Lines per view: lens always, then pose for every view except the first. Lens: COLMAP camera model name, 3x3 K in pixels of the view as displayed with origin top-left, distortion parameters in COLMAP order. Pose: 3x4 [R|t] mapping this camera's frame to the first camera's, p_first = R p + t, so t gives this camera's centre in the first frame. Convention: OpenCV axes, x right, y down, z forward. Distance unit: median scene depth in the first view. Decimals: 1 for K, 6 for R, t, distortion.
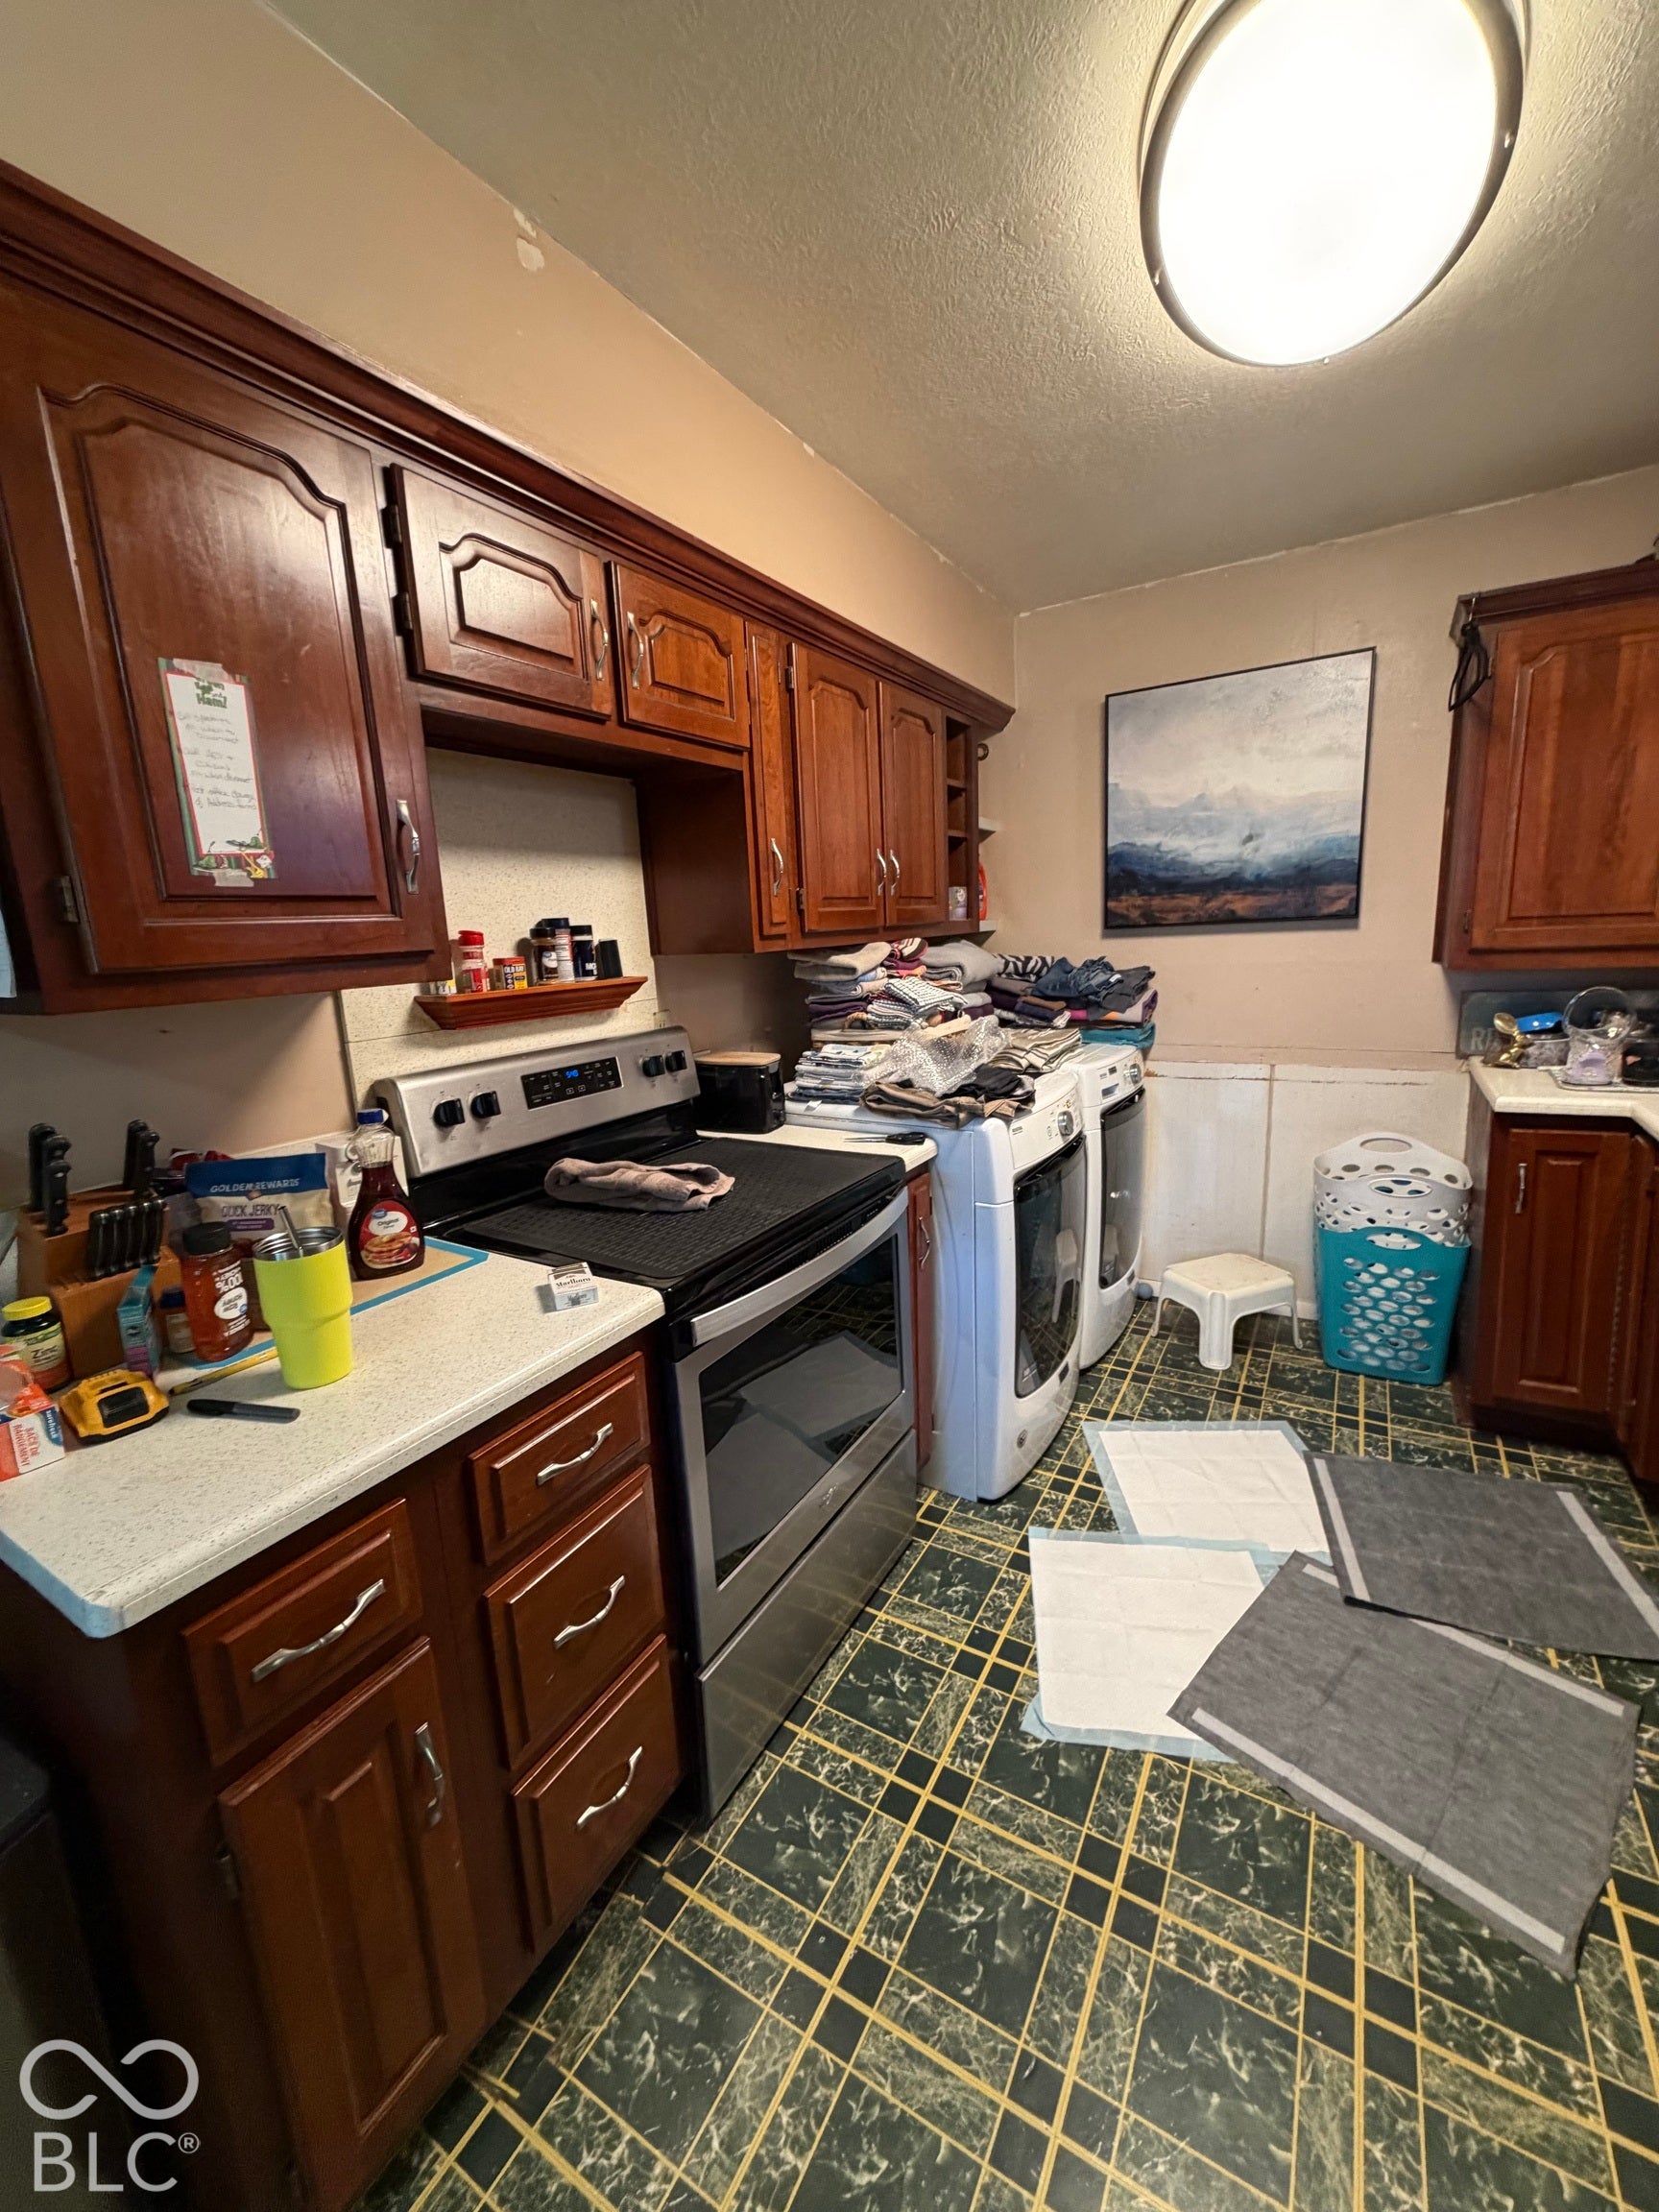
lens RADIAL K [[880.3, 0, 826.3], [0, 880.3, 1097.9], [0, 0, 1]] dist [-0.001184, 0.000244]
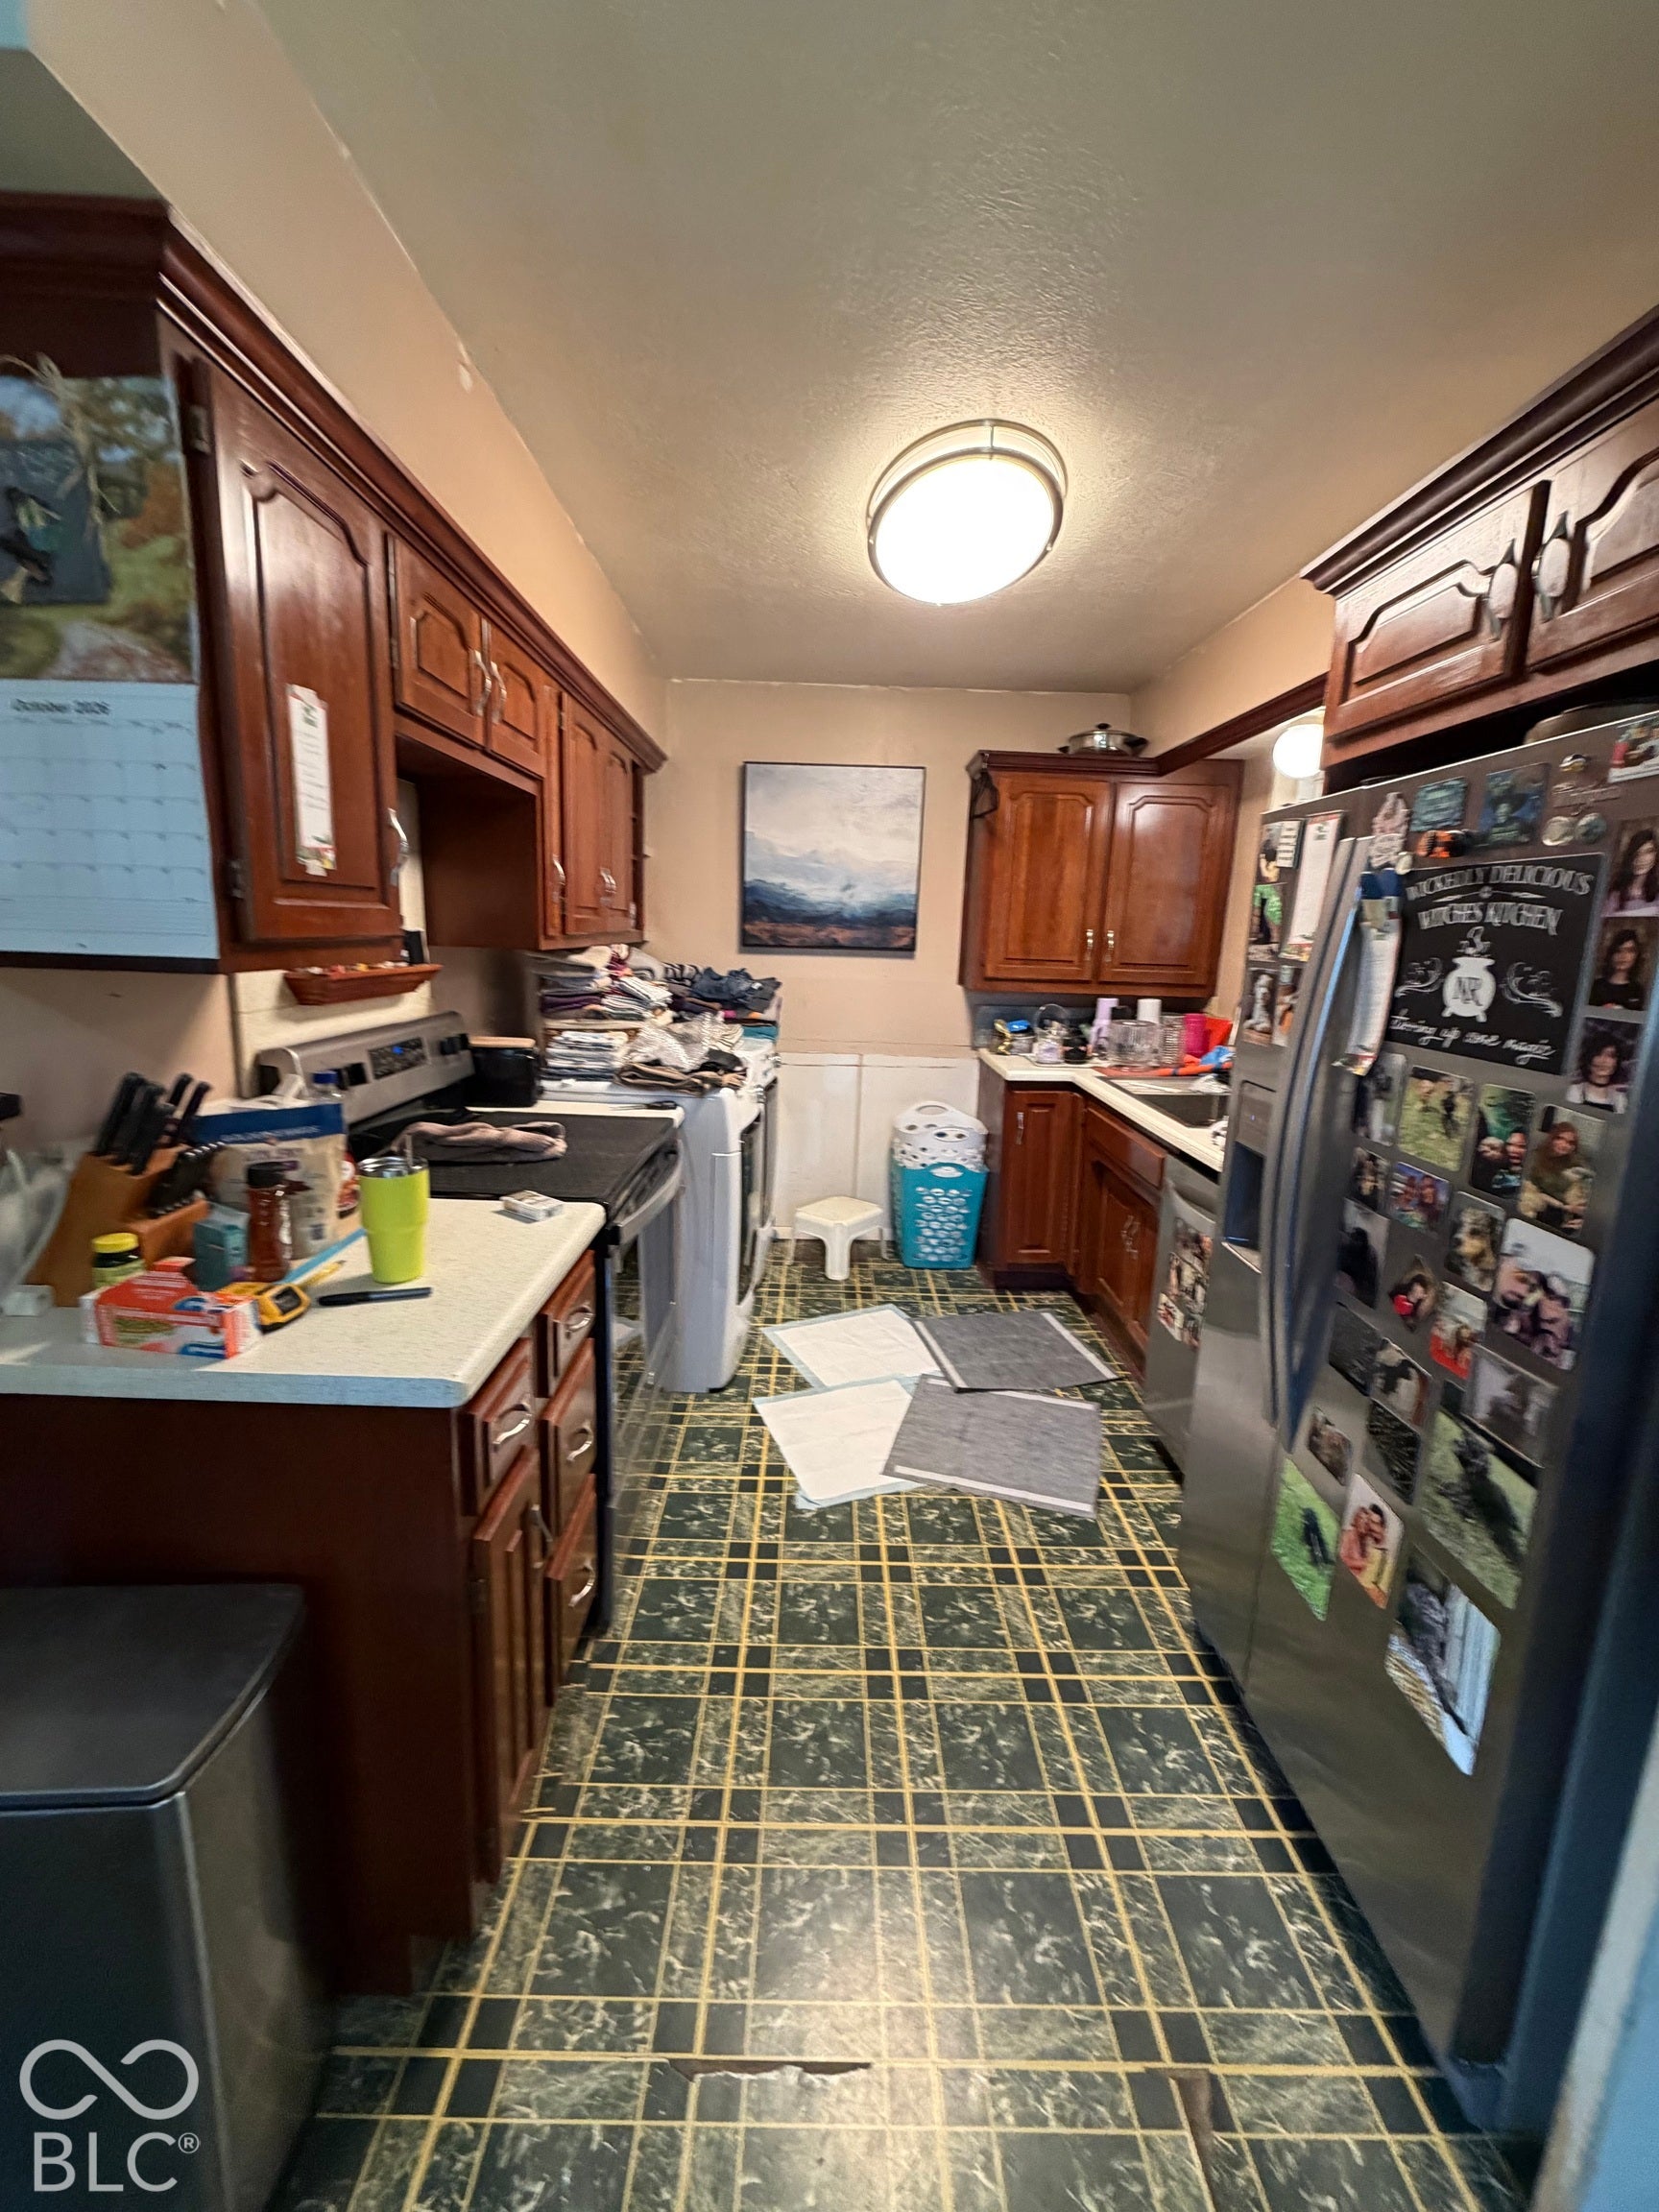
lens RADIAL K [[881.4, 0, 829.7], [0, 881.4, 1098.0], [0, 0, 1]] dist [-0.000406, 0.000223]
pose [[0.851801, -0.021243, 0.523434, -0.332759], [0.025328, 0.999679, -0.000646, 0.038657], [-0.523253, 0.013808, 0.852066, -0.180353]]
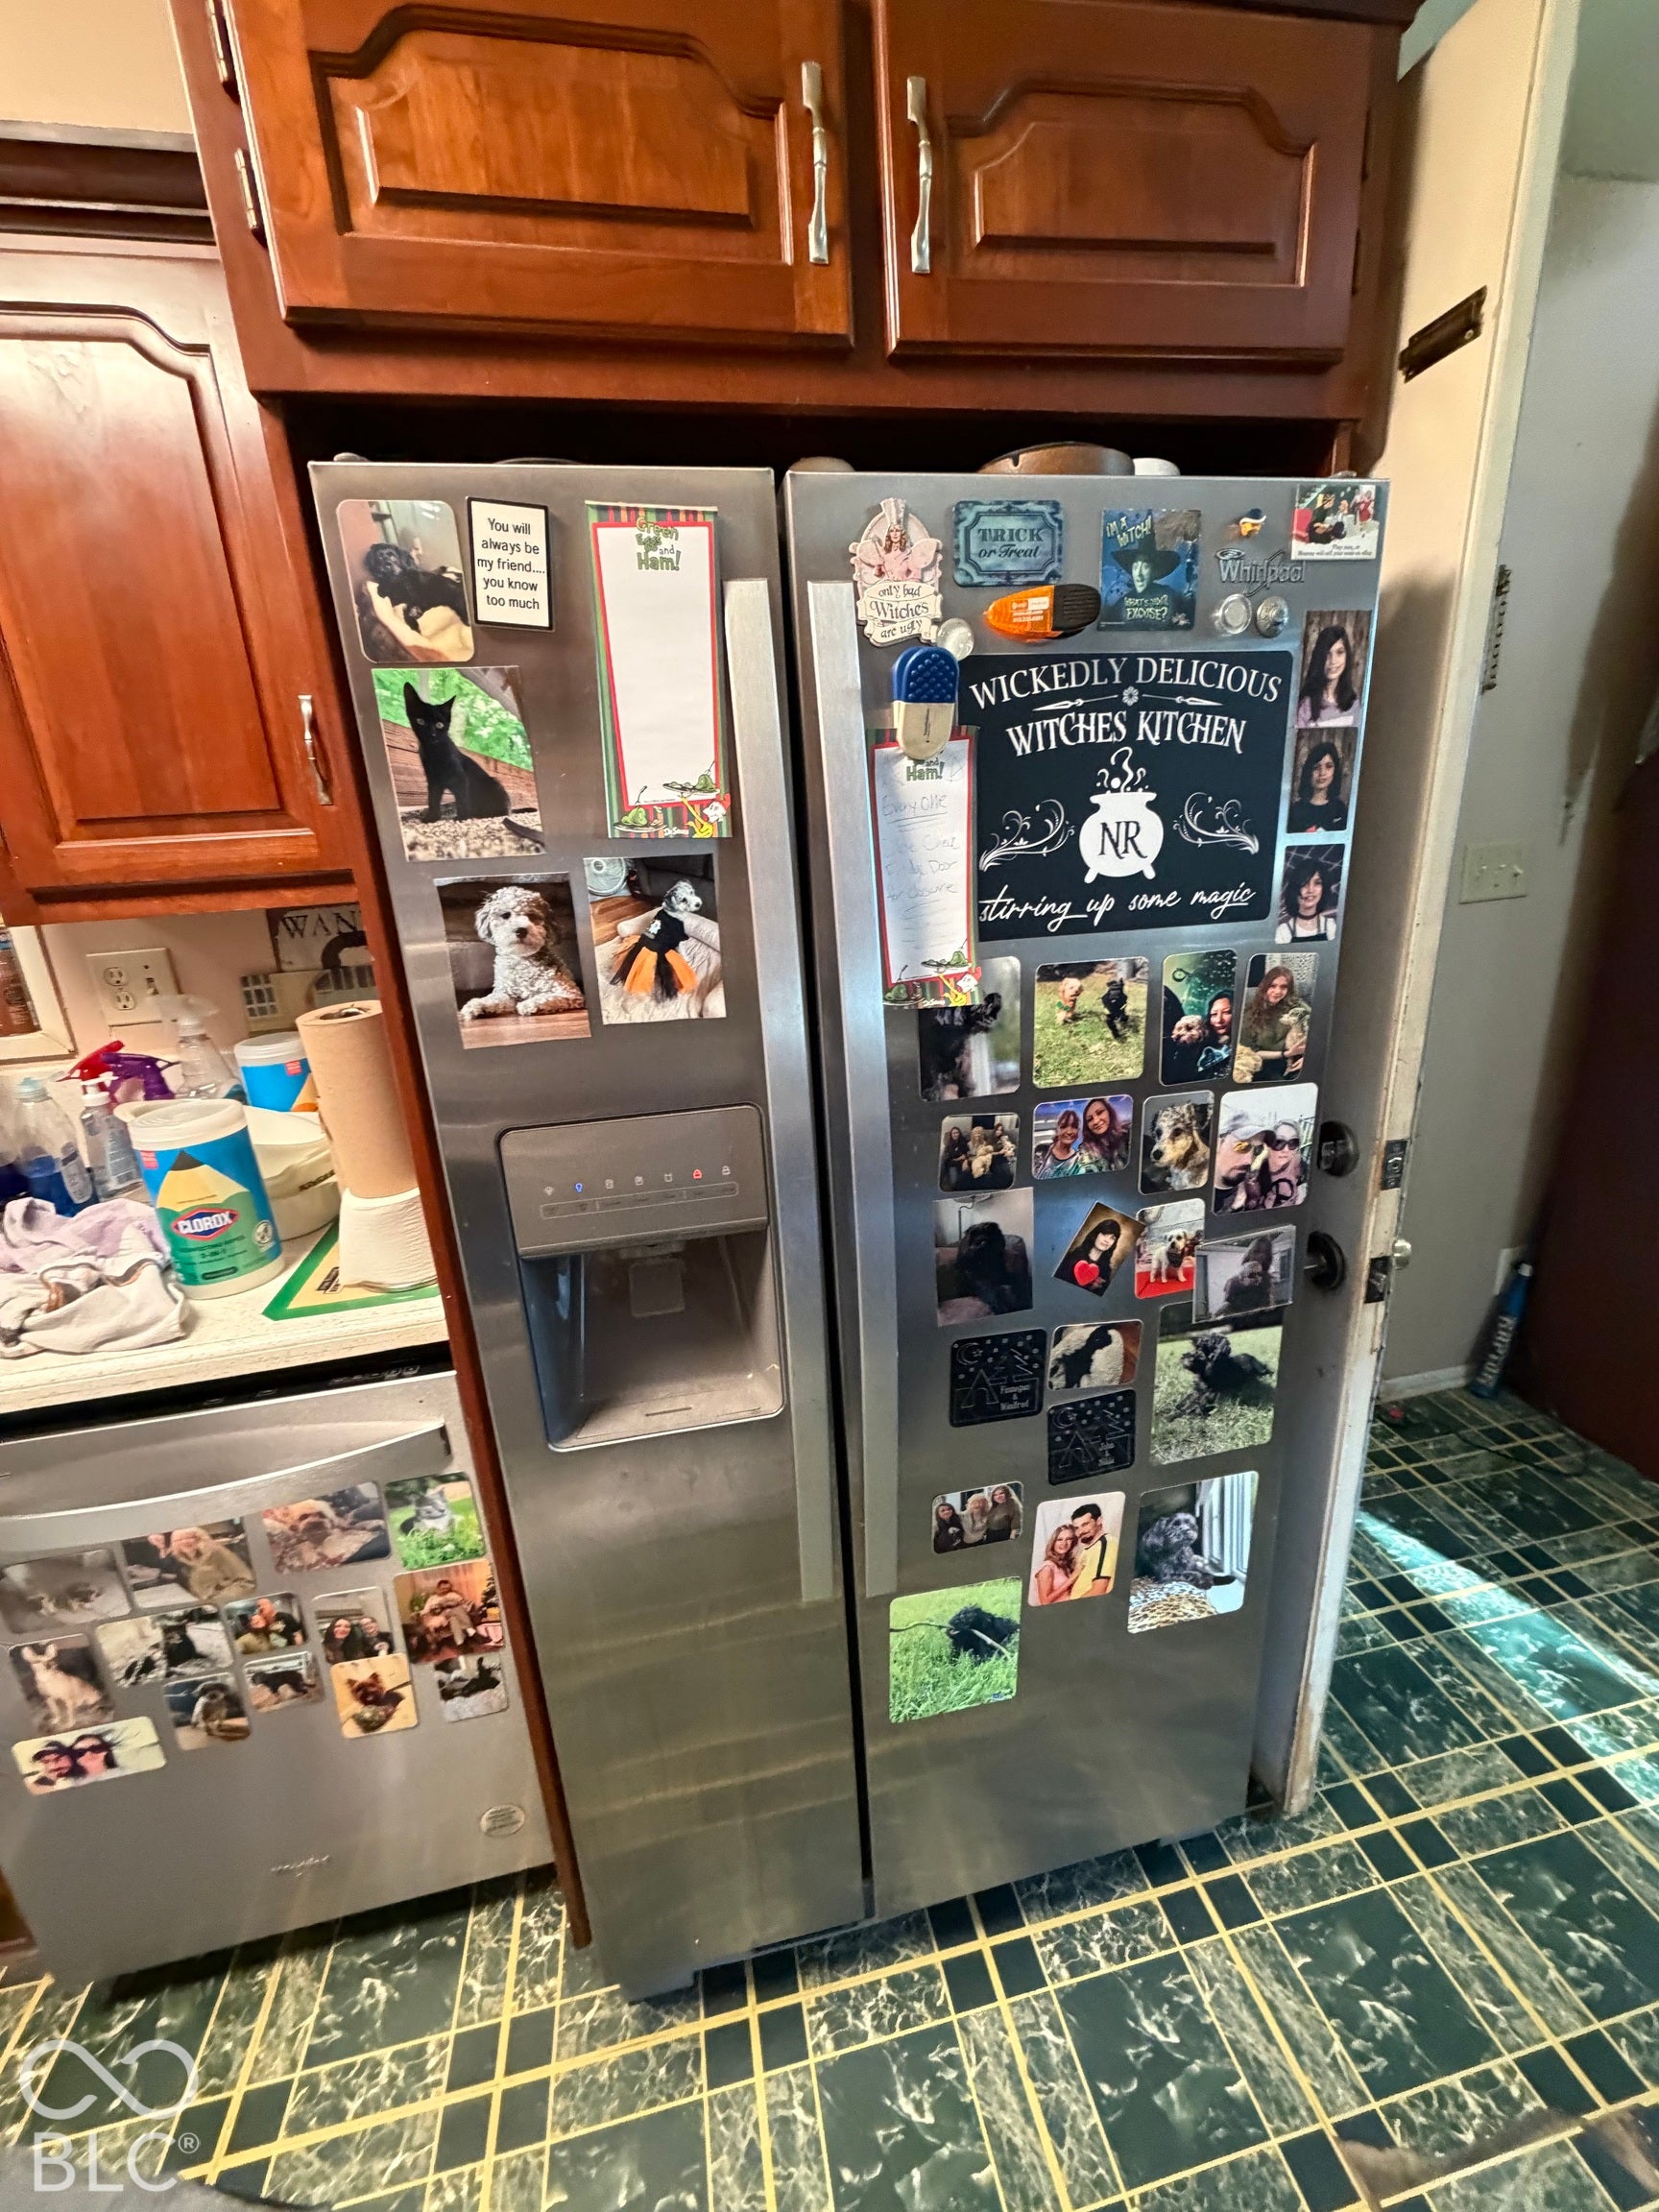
lens RADIAL K [[881.4, 0, 829.7], [0, 881.4, 1098.0], [0, 0, 1]] dist [-0.000406, 0.000223]
pose [[-0.666880, -0.124259, 0.734732, 0.028326], [0.230438, 0.903279, 0.361920, -0.072900], [-0.708639, 0.410667, -0.573745, 0.374848]]
